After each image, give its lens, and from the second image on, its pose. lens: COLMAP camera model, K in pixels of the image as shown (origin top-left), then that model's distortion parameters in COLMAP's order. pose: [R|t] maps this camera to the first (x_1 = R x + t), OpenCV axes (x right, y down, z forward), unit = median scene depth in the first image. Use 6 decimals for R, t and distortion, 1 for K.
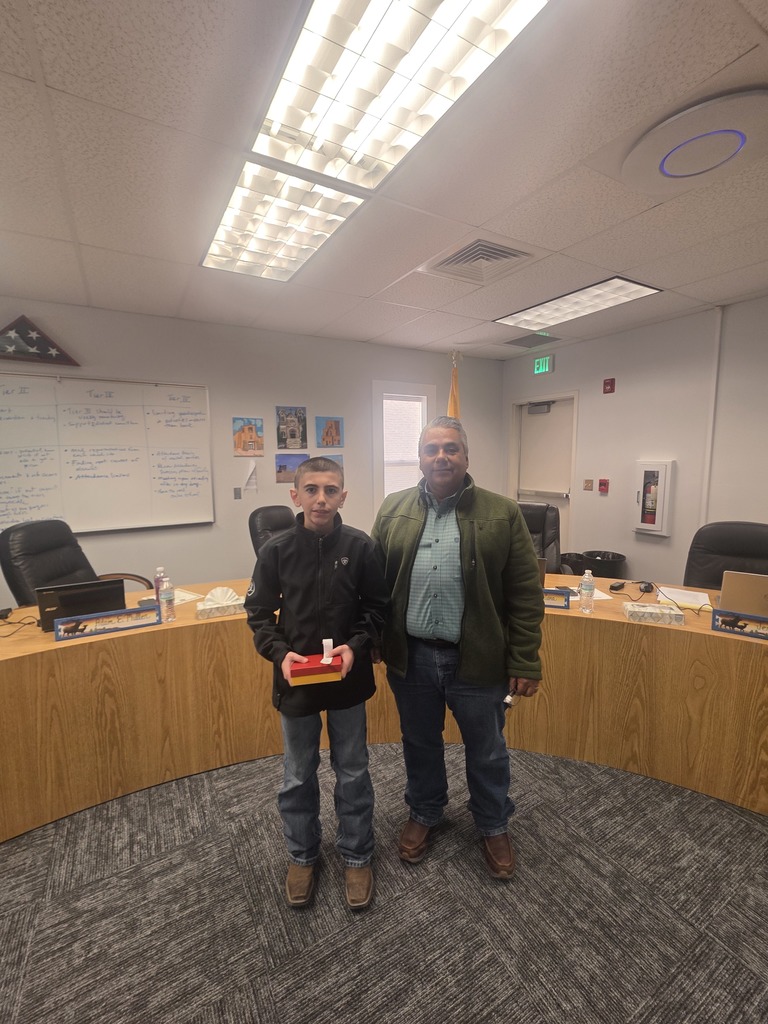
lens RADIAL K [[442.2, 0, 388.6], [0, 442.2, 508.1], [0, 0, 1]] dist [-0.001082, 0.001468]
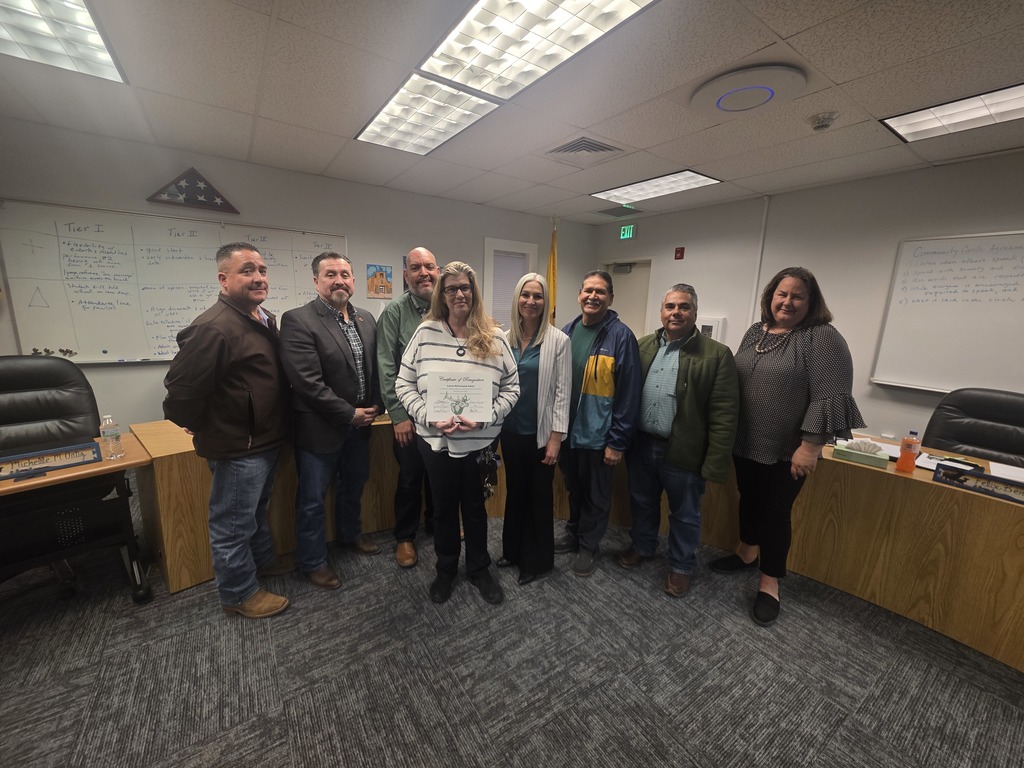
lens RADIAL K [[408.3, 0, 509.0], [0, 408.3, 381.4], [0, 0, 1]] dist [-0.003918, 0.000414]
pose [[0.997103, 0.031626, 0.069183, -0.086424], [-0.036652, 0.996685, 0.072633, 0.024718], [-0.066656, -0.074958, 0.994956, -0.264538]]
